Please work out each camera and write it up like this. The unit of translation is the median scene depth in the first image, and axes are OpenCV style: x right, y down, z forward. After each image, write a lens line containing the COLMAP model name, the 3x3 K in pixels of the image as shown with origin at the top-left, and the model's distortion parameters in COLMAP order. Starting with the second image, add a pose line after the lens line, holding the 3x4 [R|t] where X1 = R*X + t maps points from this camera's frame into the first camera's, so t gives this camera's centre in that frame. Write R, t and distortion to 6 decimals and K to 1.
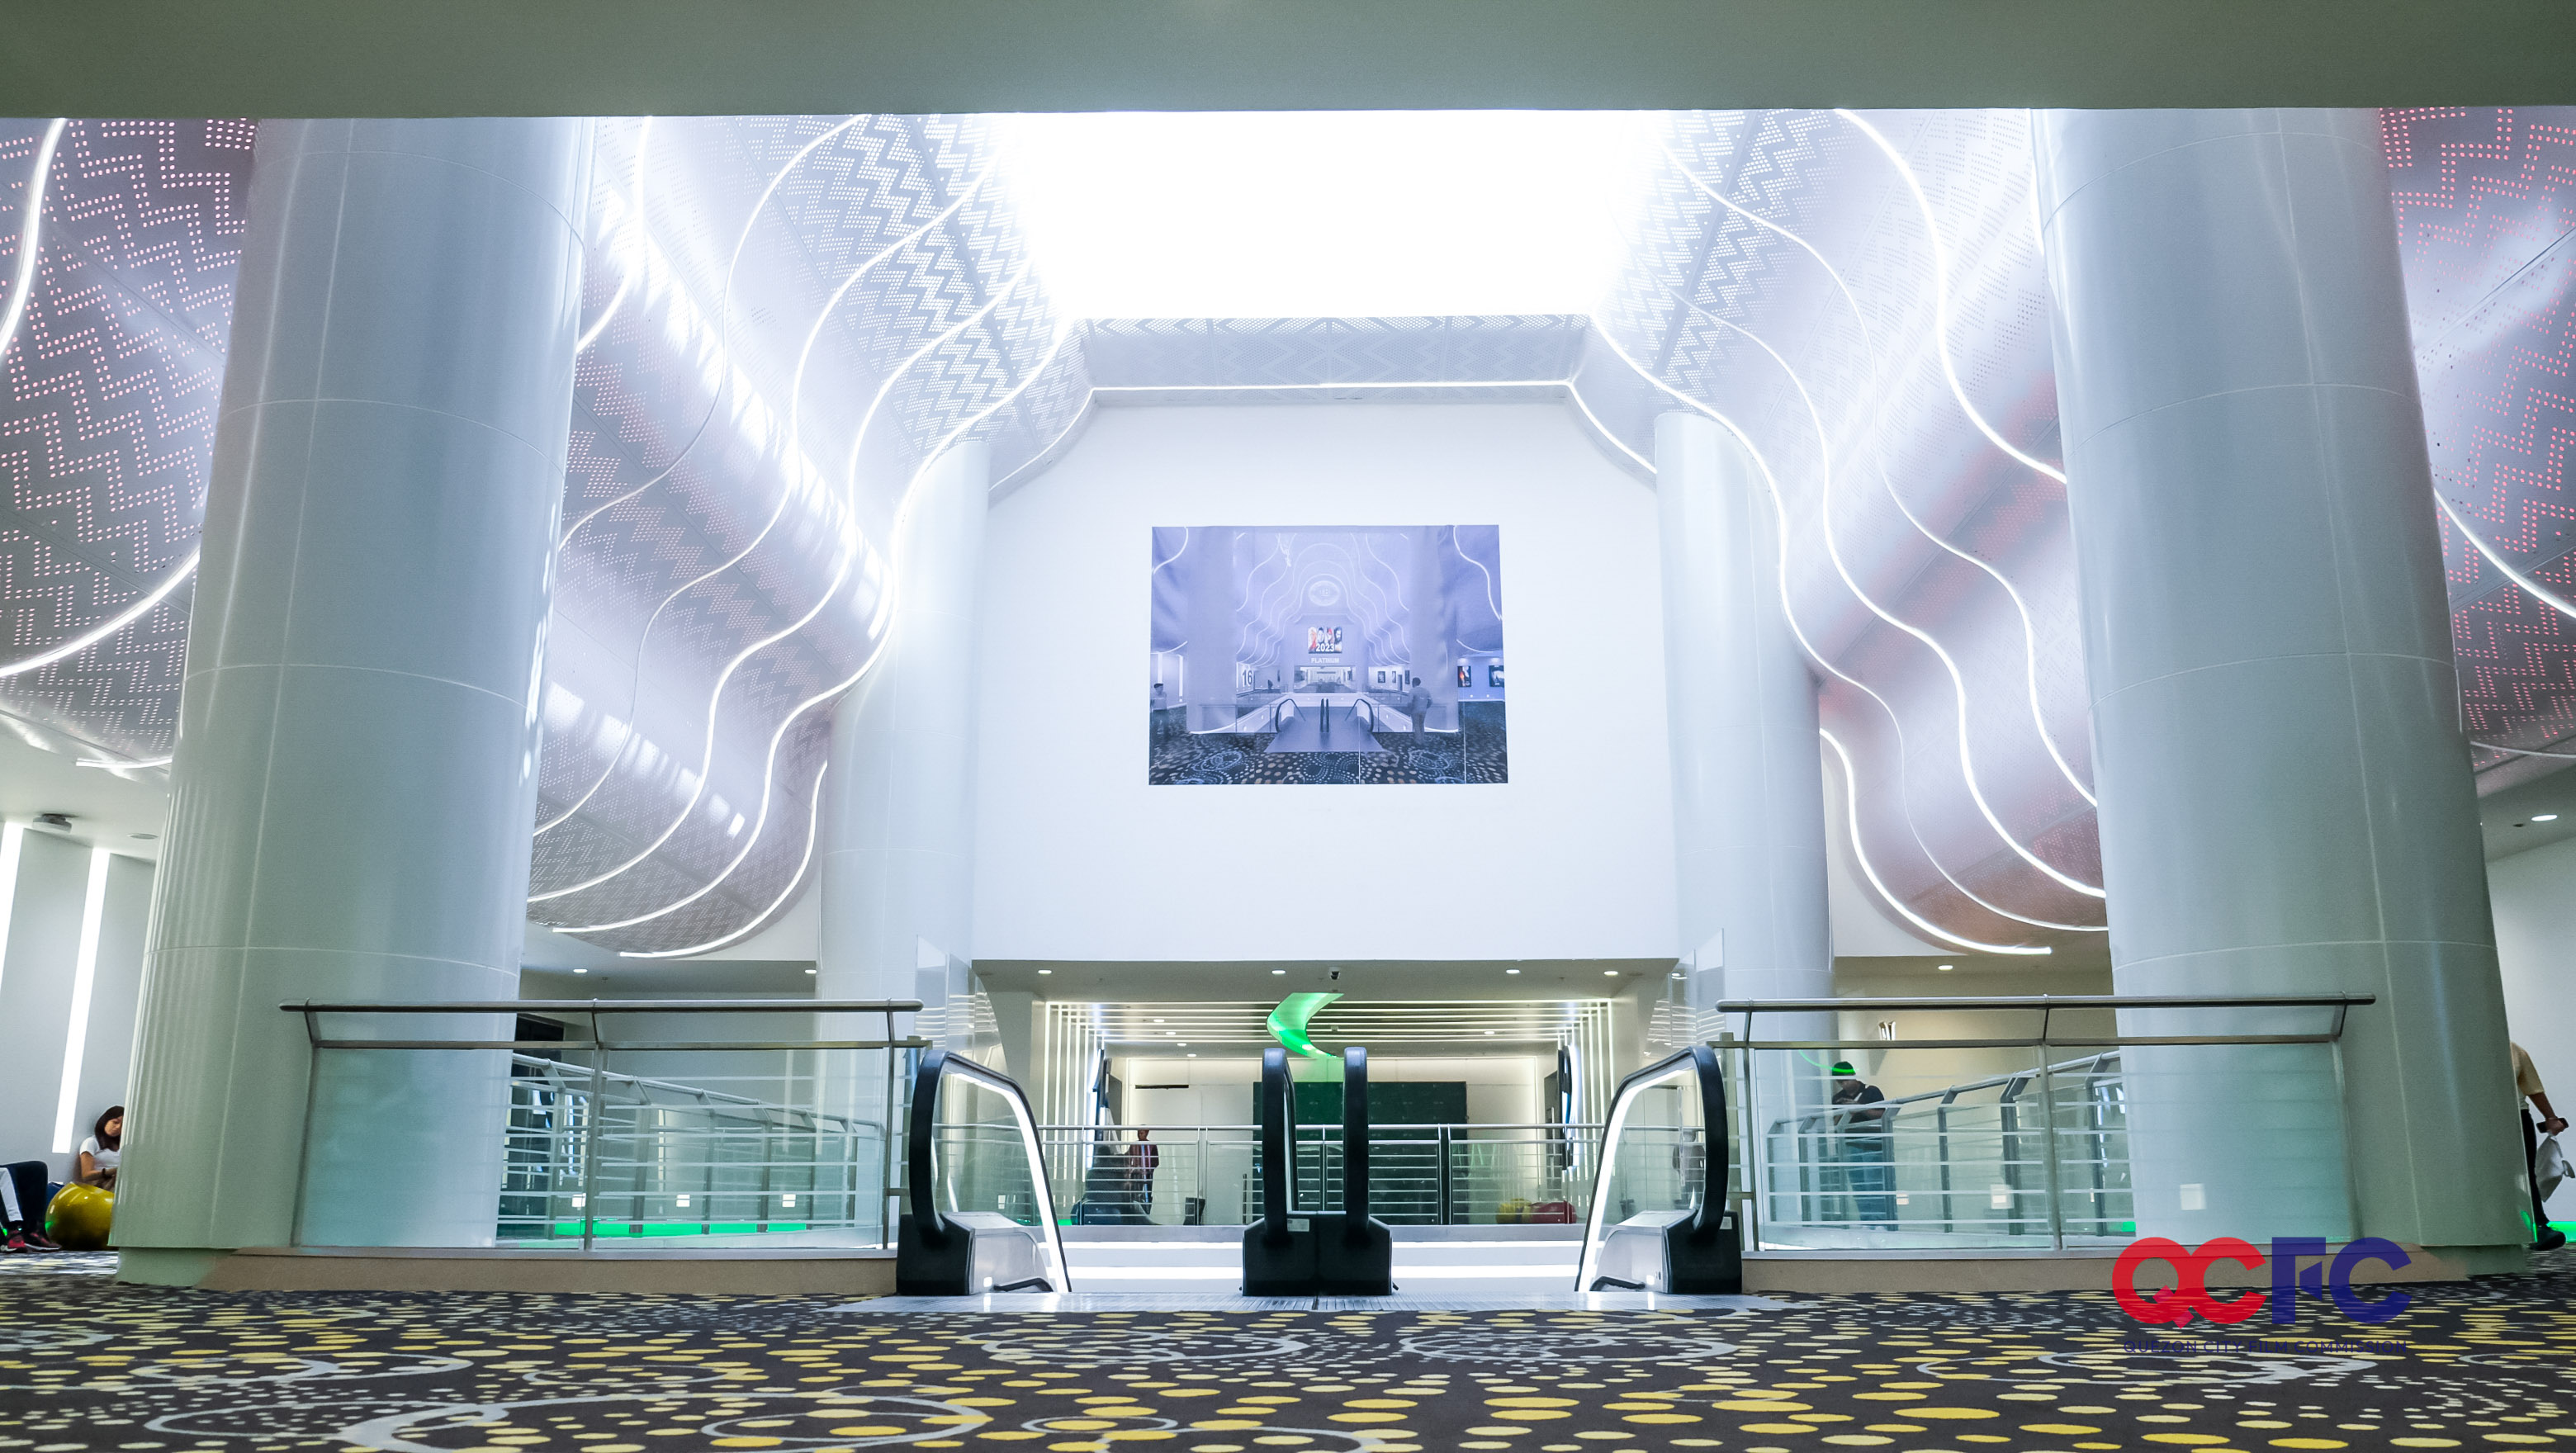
lens RADIAL K [[2002.7, 0, 1290.3], [0, 2002.7, 726.0], [0, 0, 1]] dist [-0.012802, -0.001164]
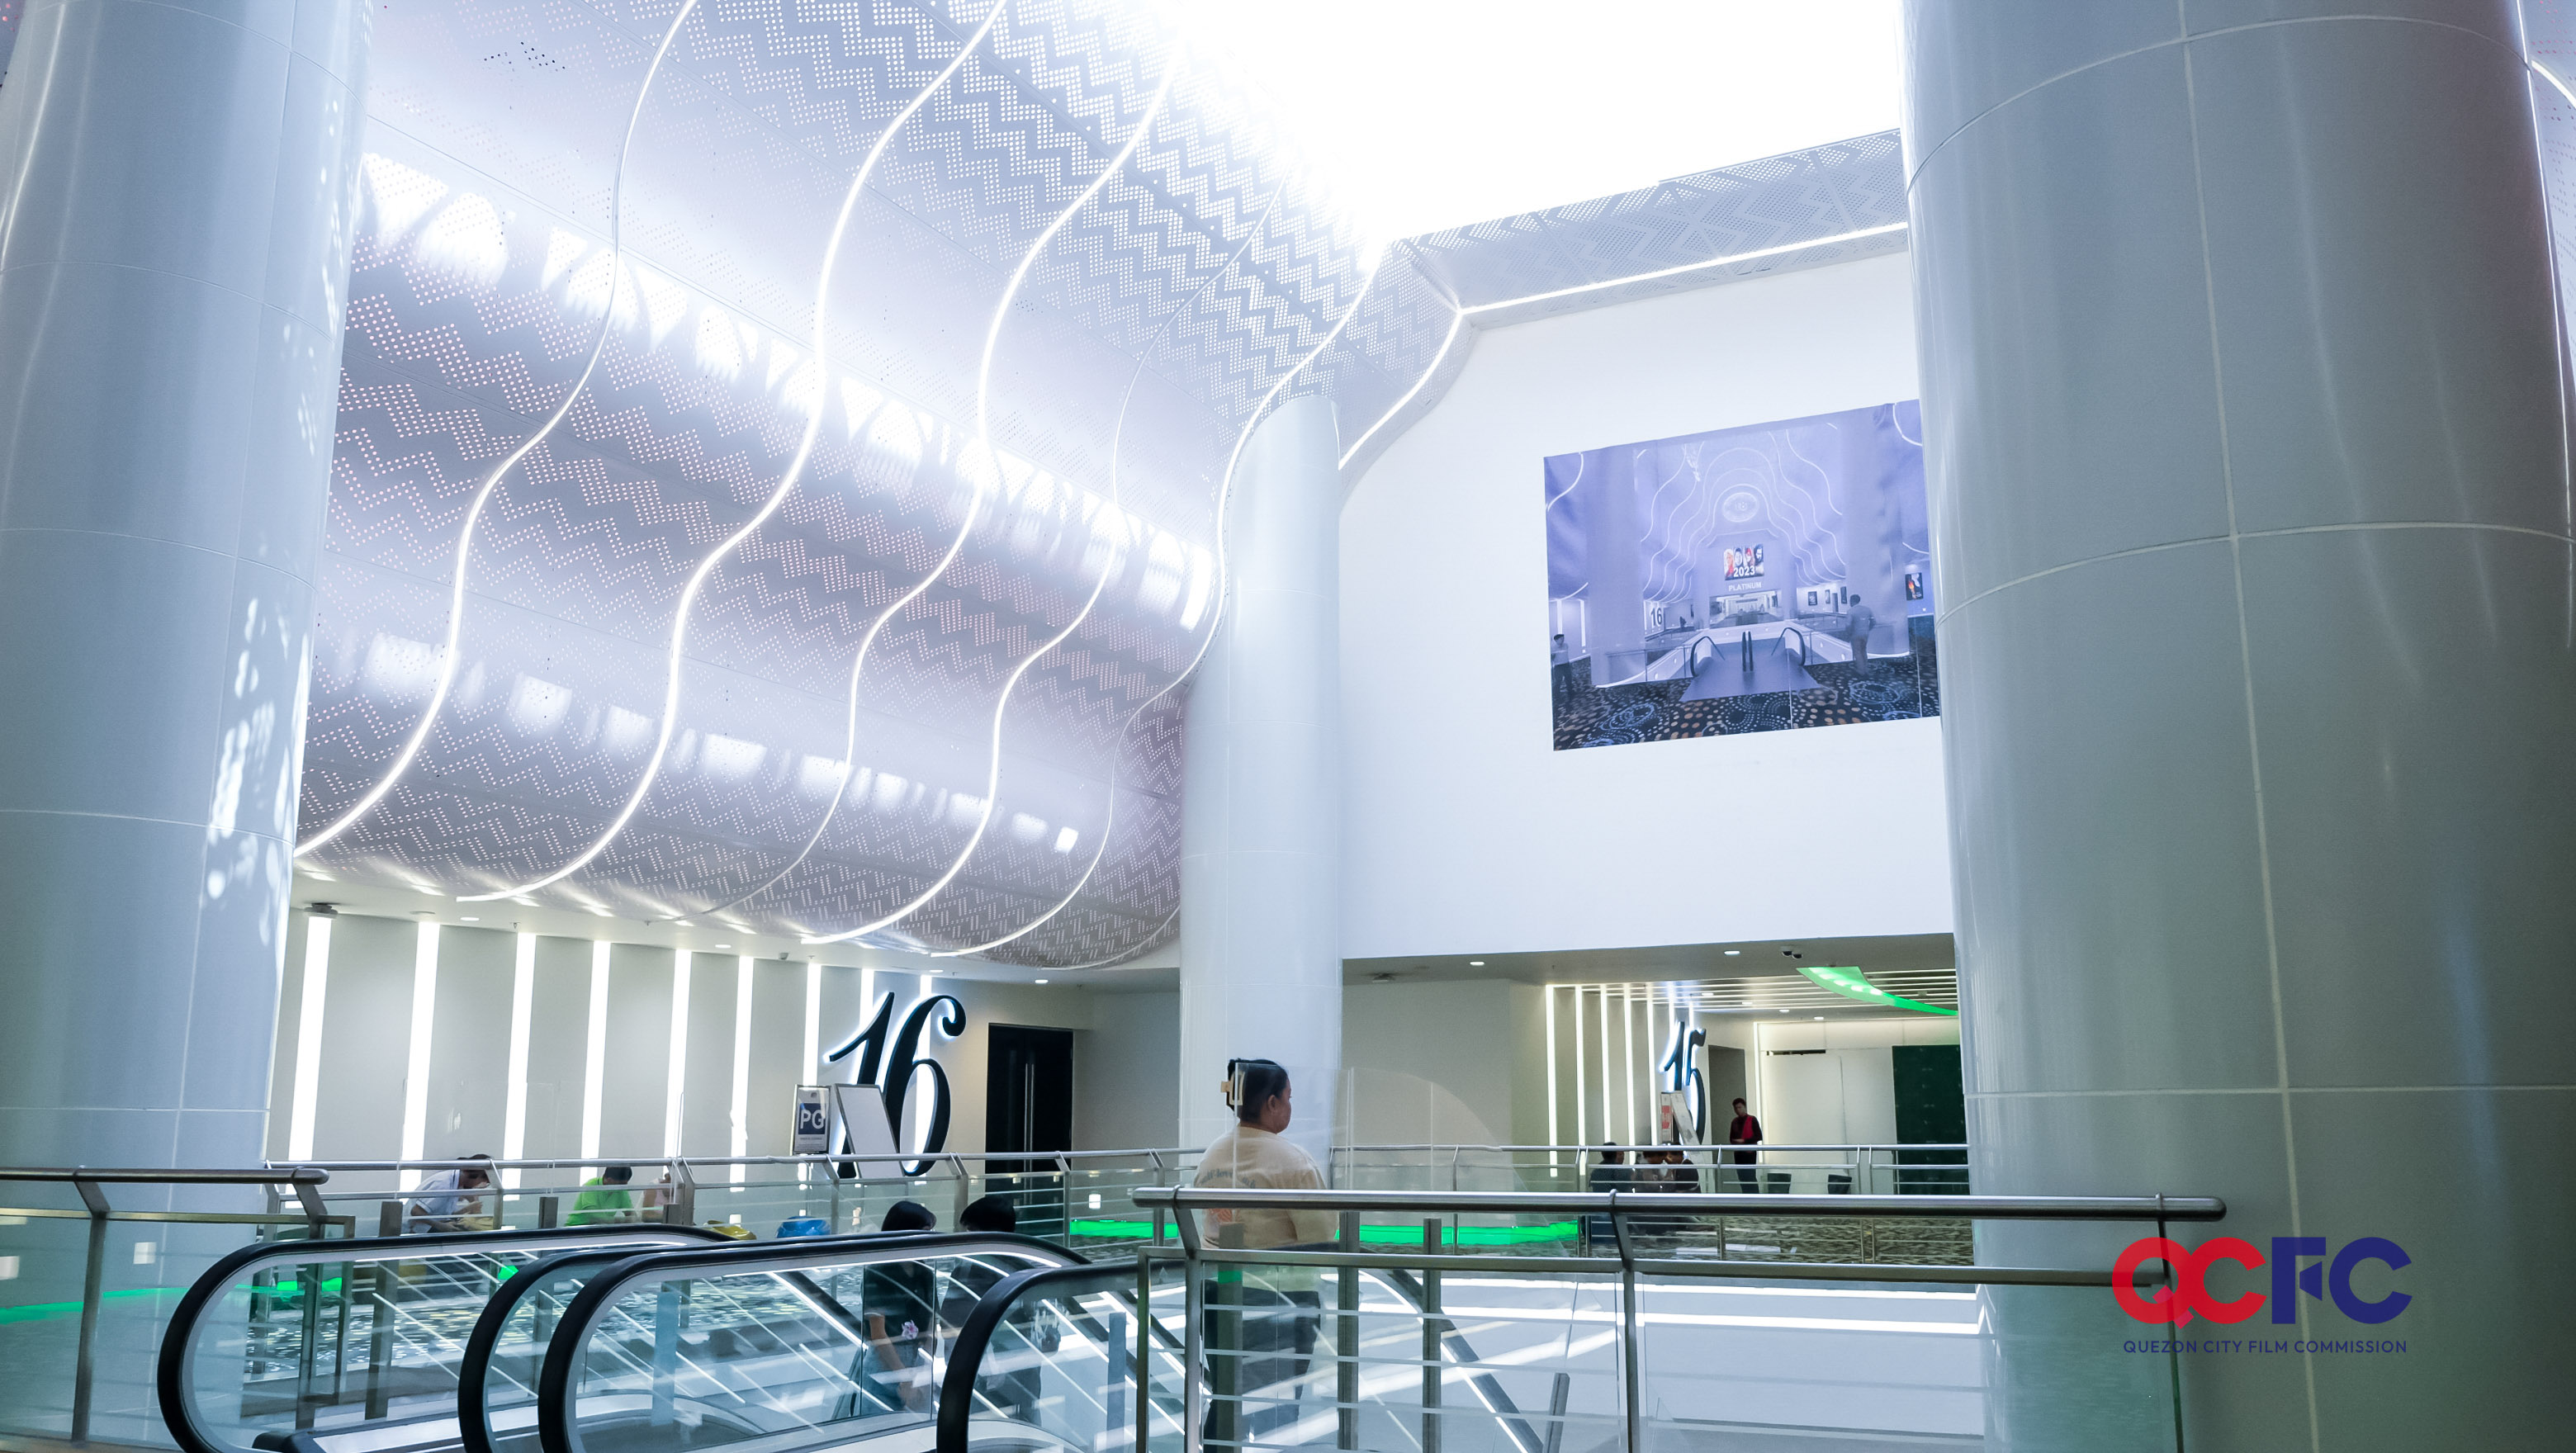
lens RADIAL K [[2002.7, 0, 1288.7], [0, 2002.7, 729.9], [0, 0, 1]] dist [-0.012802, -0.001164]
pose [[0.909583, -0.087816, -0.406136, 0.181536], [0.103855, 0.994437, 0.017572, -0.007289], [0.402334, -0.058162, 0.913644, 0.145123]]
